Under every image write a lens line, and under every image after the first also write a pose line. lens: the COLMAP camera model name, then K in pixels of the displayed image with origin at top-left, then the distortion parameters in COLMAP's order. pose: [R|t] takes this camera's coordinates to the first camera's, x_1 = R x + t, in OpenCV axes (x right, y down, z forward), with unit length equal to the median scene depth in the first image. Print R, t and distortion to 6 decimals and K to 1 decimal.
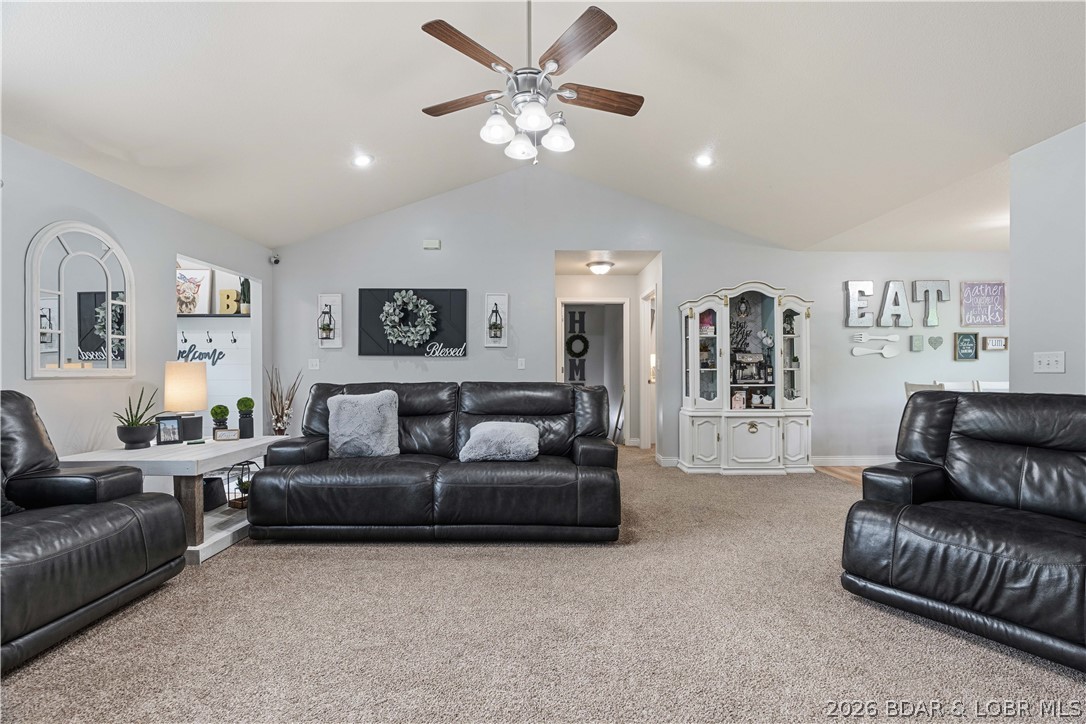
lens RADIAL K [[479.4, 0, 540.9], [0, 479.4, 367.3], [0, 0, 1]] dist [-0.007276, -0.000170]
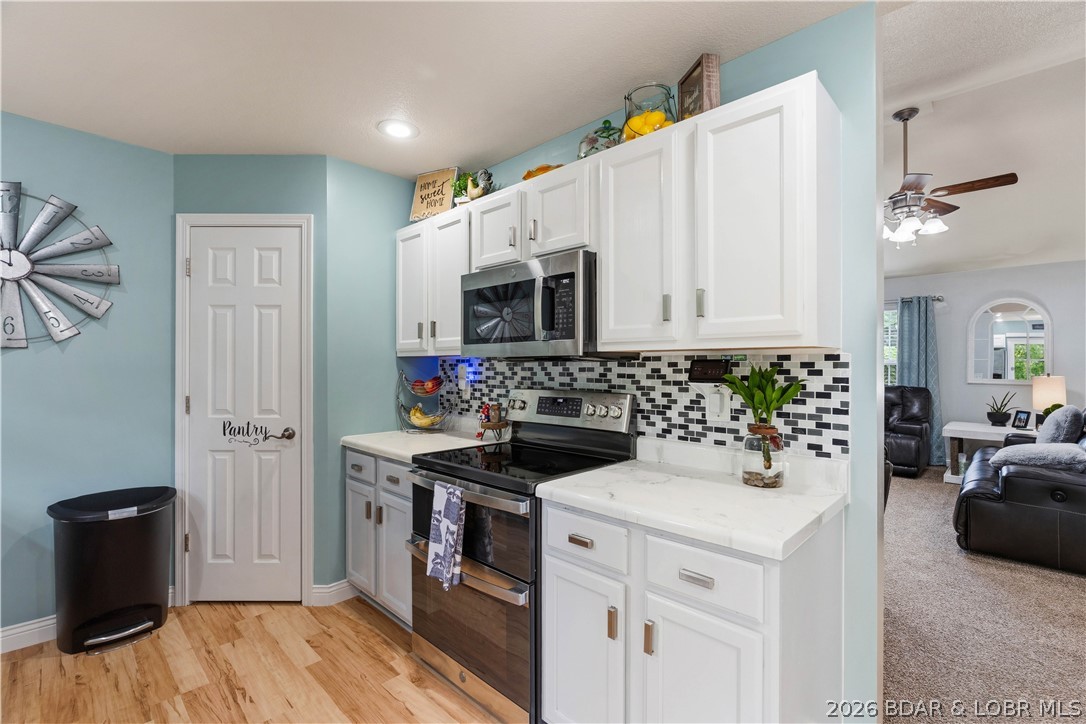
lens RADIAL K [[485.9, 0, 546.7], [0, 485.9, 359.8], [0, 0, 1]] dist [-0.002145, -0.000074]
pose [[-0.699776, -0.001006, -0.714362, 0.945267], [0.004406, 0.999974, -0.005724, -0.041259], [0.714349, -0.007153, -0.699753, 0.642843]]
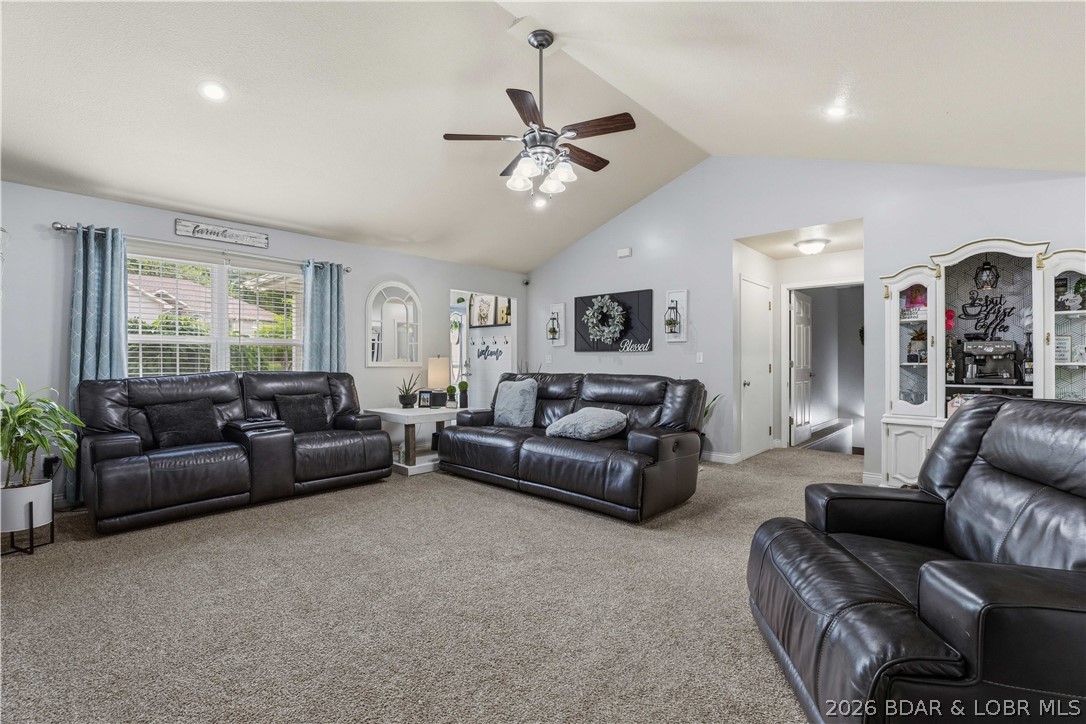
lens RADIAL K [[485.9, 0, 546.7], [0, 485.9, 359.8], [0, 0, 1]] dist [-0.002145, -0.000074]
pose [[0.729503, -0.002494, -0.683973, 0.437589], [-0.000291, 0.999992, -0.003957, 0.001071], [0.683978, 0.003086, 0.729496, 0.036789]]
